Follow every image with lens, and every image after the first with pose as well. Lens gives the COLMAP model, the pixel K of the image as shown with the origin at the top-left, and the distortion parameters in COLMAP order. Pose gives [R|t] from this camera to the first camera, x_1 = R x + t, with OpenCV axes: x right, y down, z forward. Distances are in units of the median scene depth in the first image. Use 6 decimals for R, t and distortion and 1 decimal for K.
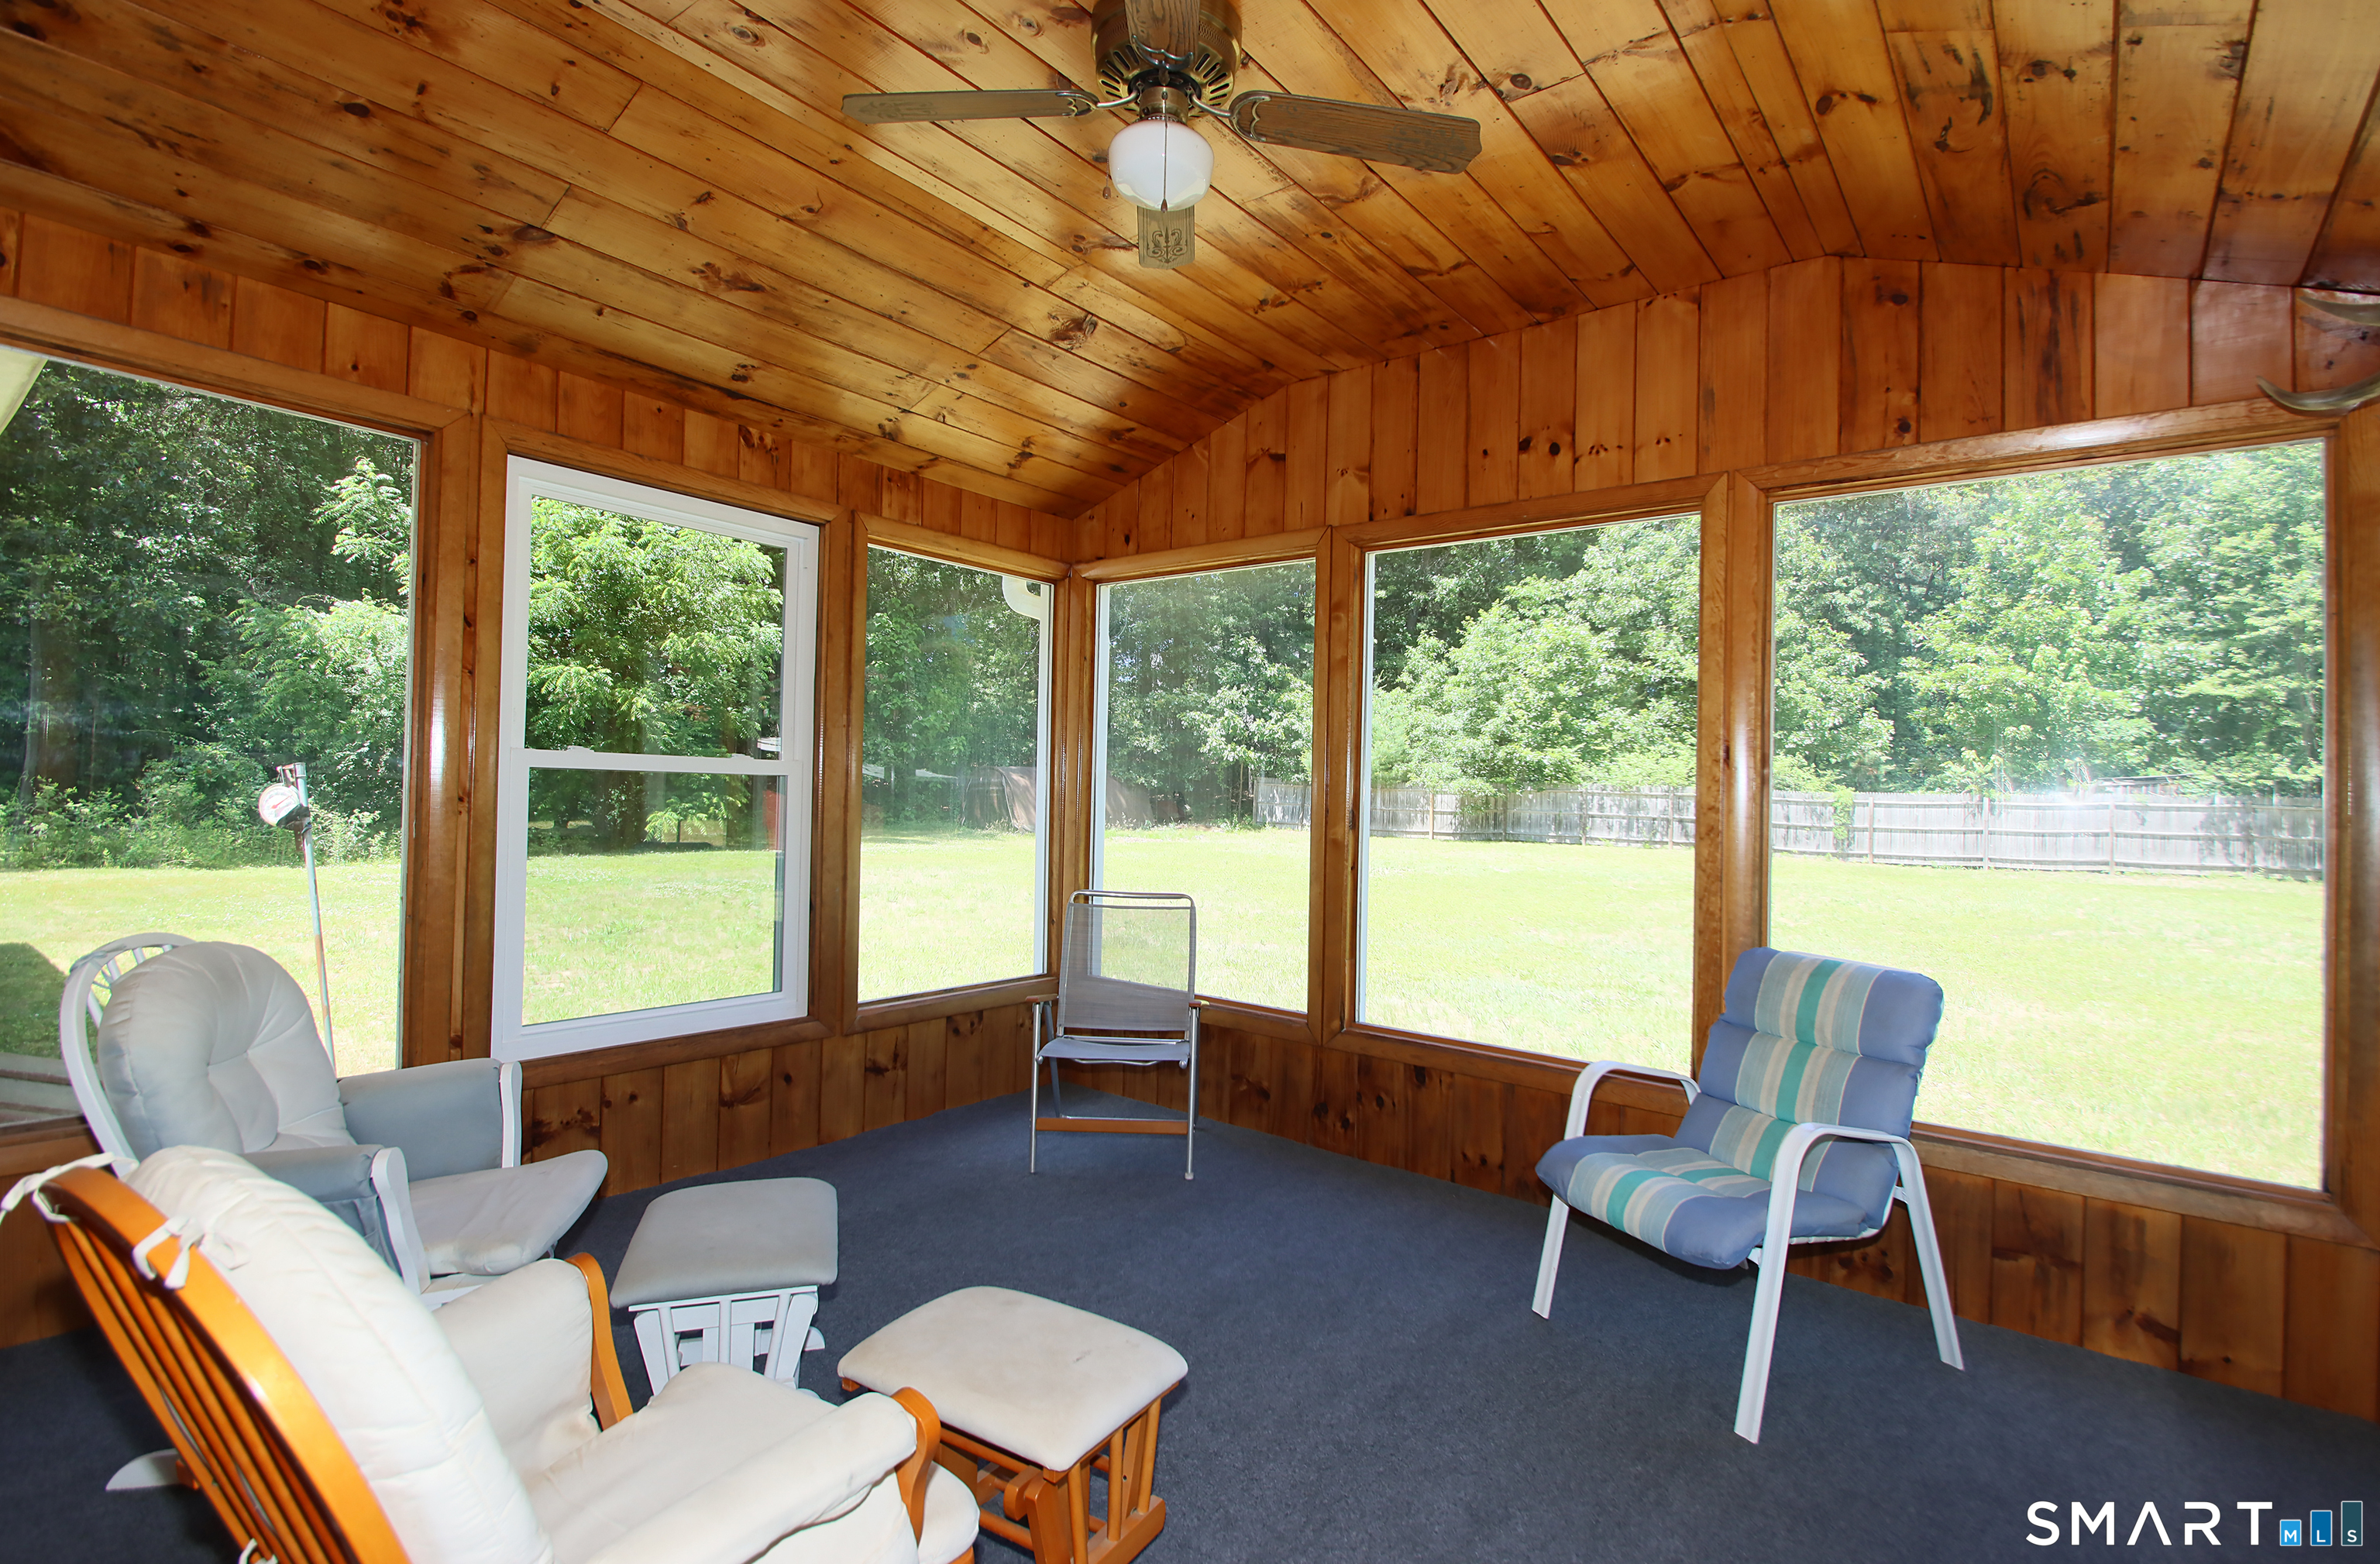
lens RADIAL K [[1111.2, 0, 1195.6], [0, 1111.2, 784.4], [0, 0, 1]] dist [0.012965, -0.013872]
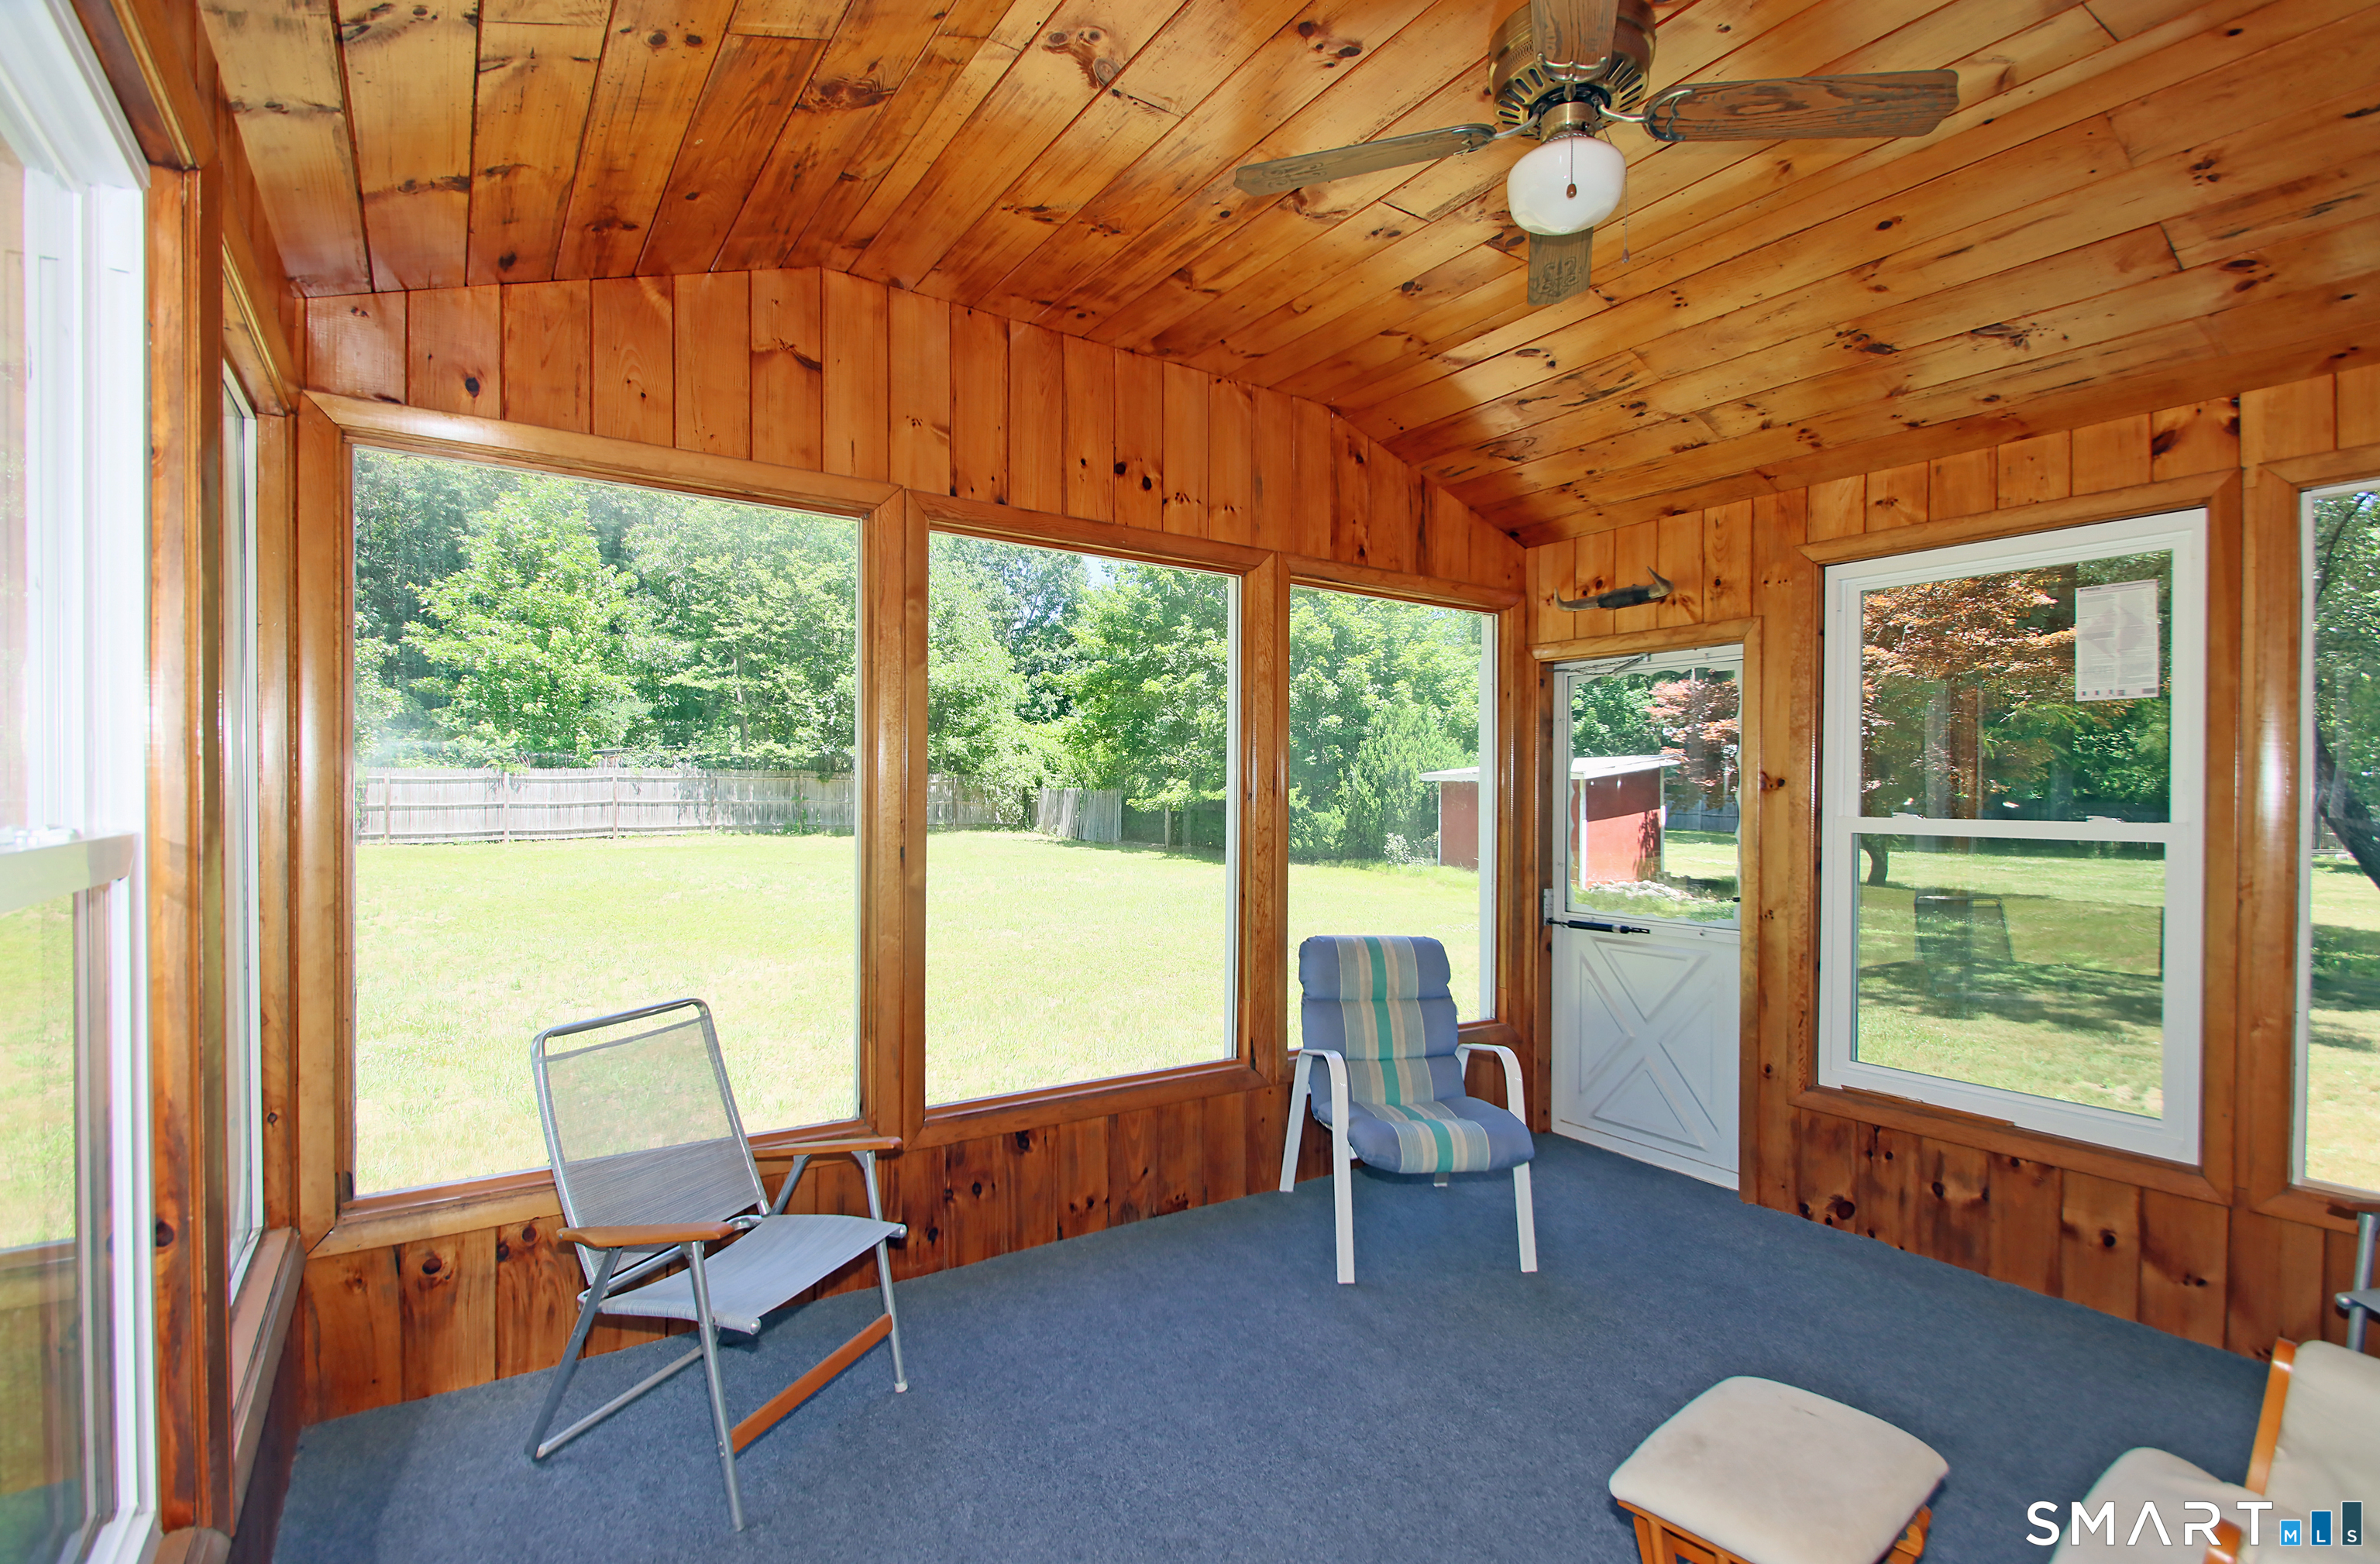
lens RADIAL K [[1111.2, 0, 1232.4], [0, 1111.2, 794.0], [0, 0, 1]] dist [0.012965, -0.013872]
pose [[0.290606, -0.029801, 0.956379, -0.129435], [-0.006421, 0.999432, 0.033094, -0.010364], [-0.956821, -0.015758, 0.290249, 0.126518]]
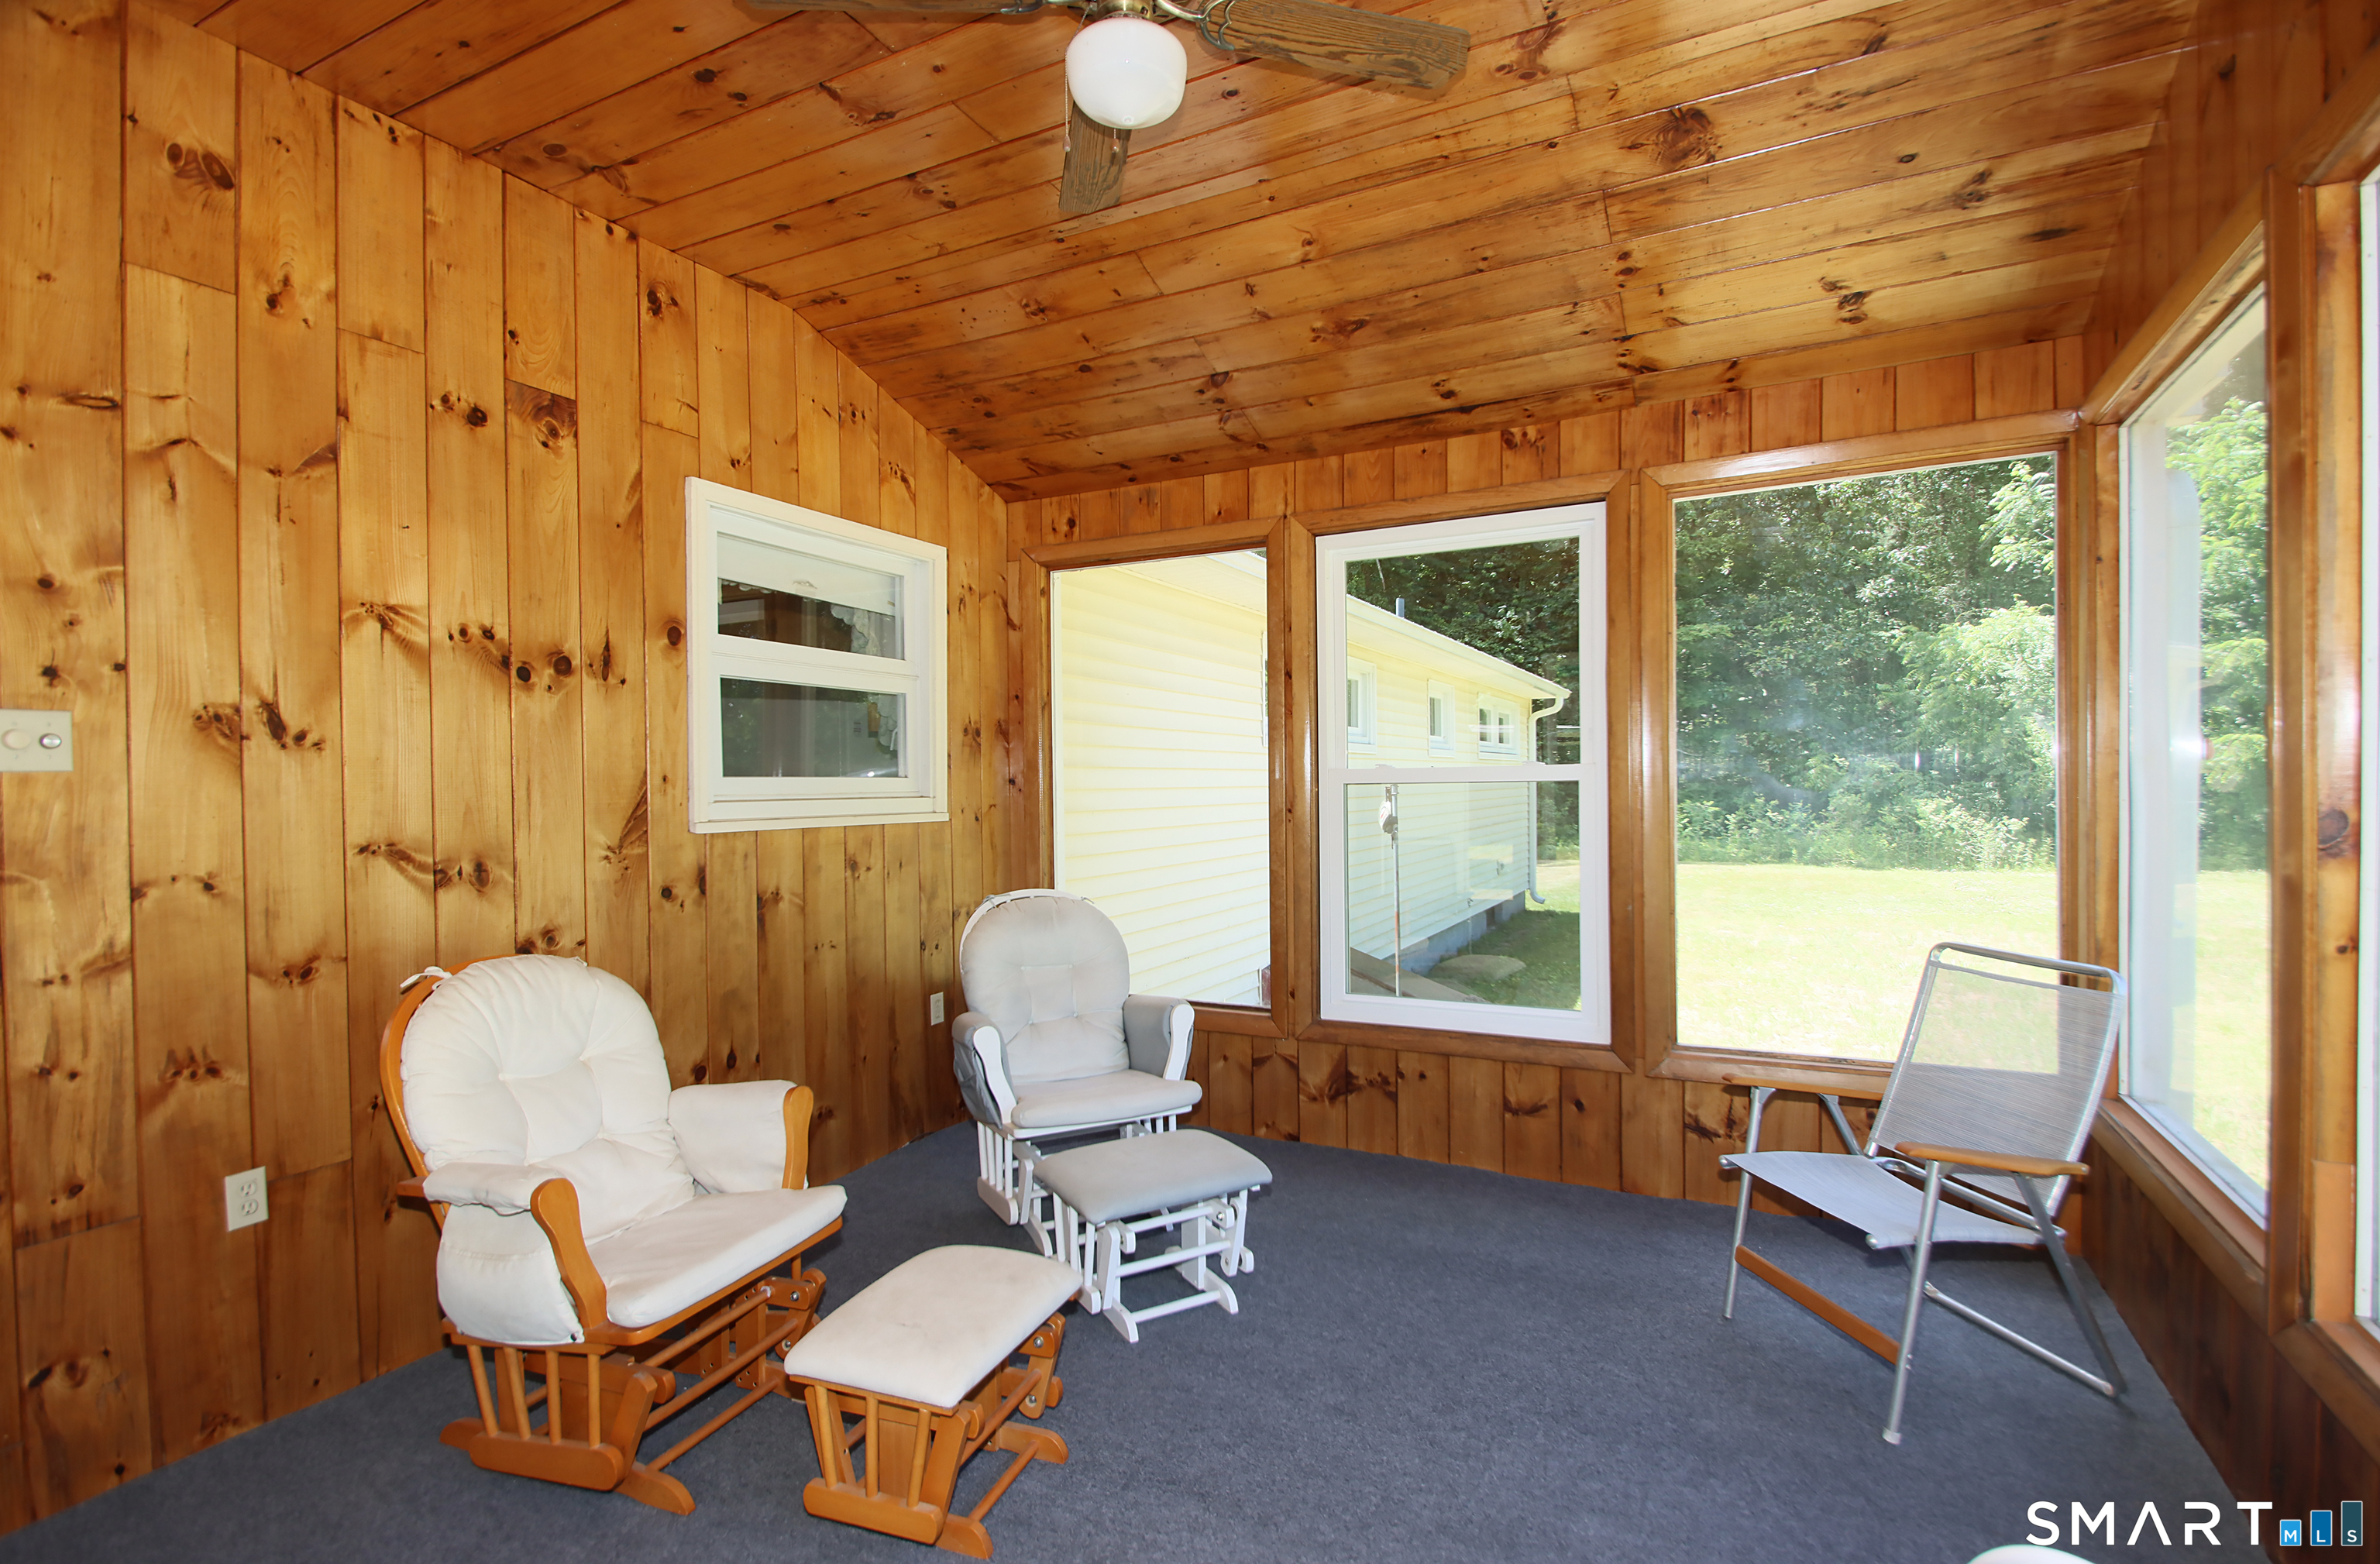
lens RADIAL K [[1111.2, 0, 1213.1], [0, 1111.2, 803.6], [0, 0, 1]] dist [0.012965, -0.013872]
pose [[0.190093, -0.016459, -0.981628, 0.106957], [0.027540, 0.999555, -0.011426, 0.003109], [0.981380, -0.024862, 0.190462, 0.114601]]
